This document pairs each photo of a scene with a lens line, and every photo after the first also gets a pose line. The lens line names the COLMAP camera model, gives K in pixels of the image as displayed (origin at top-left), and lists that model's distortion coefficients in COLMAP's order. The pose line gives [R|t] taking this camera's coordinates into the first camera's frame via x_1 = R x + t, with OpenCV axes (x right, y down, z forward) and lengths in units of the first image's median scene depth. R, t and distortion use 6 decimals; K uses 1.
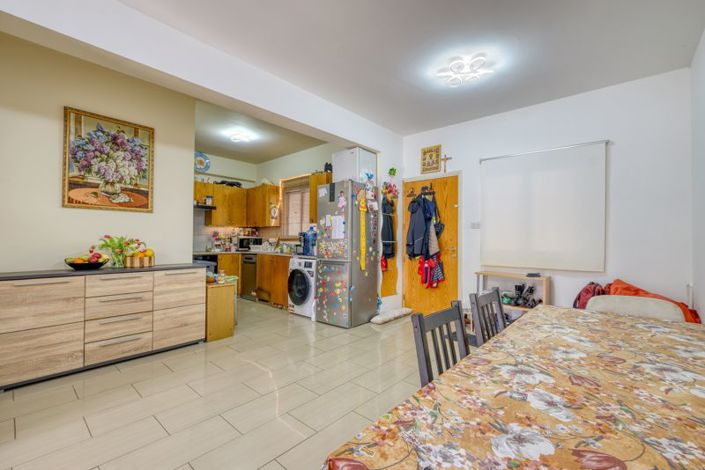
lens RADIAL K [[306.2, 0, 352.5], [0, 306.2, 235.0], [0, 0, 1]] dist [-0.000334, 0.000006]
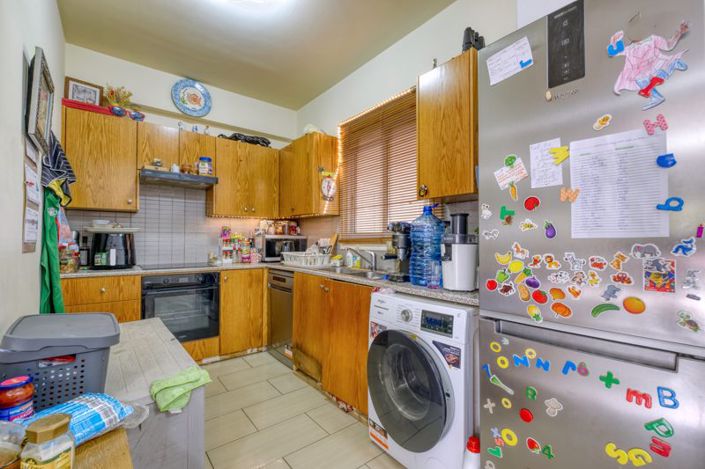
lens RADIAL K [[306.2, 0, 352.5], [0, 306.2, 234.5], [0, 0, 1]] dist [-0.000334, 0.000006]
pose [[0.986266, -0.009056, -0.164918, -0.133270], [0.008759, 0.999958, -0.002529, 0.005691], [0.164935, 0.001050, 0.986304, 0.509347]]
